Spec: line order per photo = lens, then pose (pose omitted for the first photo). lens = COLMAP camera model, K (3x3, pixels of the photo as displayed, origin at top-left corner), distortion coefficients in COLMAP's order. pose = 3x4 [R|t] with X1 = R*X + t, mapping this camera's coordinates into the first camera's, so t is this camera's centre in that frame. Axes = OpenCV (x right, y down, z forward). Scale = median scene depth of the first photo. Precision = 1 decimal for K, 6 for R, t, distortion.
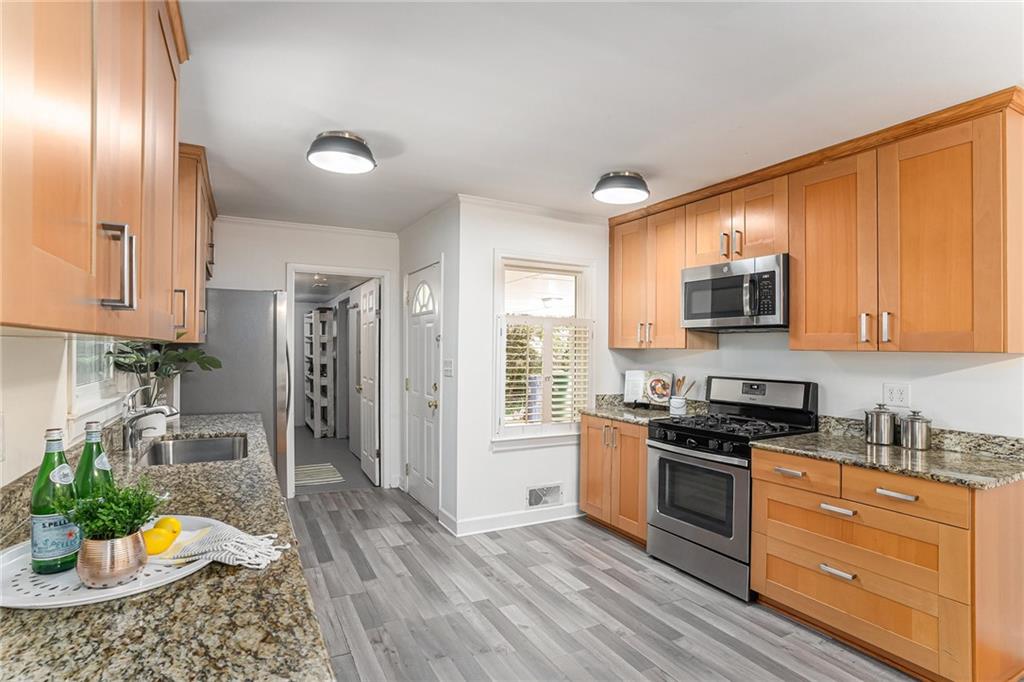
lens RADIAL K [[513.4, 0, 511.1], [0, 513.4, 360.3], [0, 0, 1]] dist [-0.029240, 0.000107]
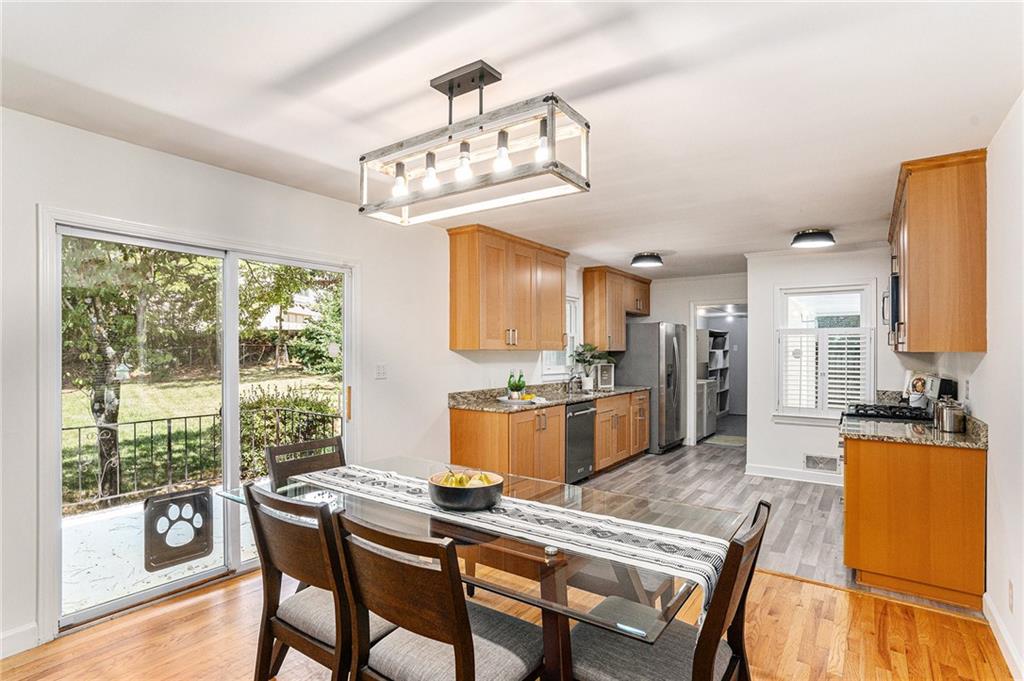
lens RADIAL K [[514.7, 0, 512.0], [0, 514.7, 340.5], [0, 0, 1]] dist [-0.056913, 0.029121]
pose [[0.460939, -0.025678, -0.887060, 1.056505], [-0.017678, 0.999117, -0.038108, 0.014650], [0.887256, 0.033247, 0.460078, -0.387298]]
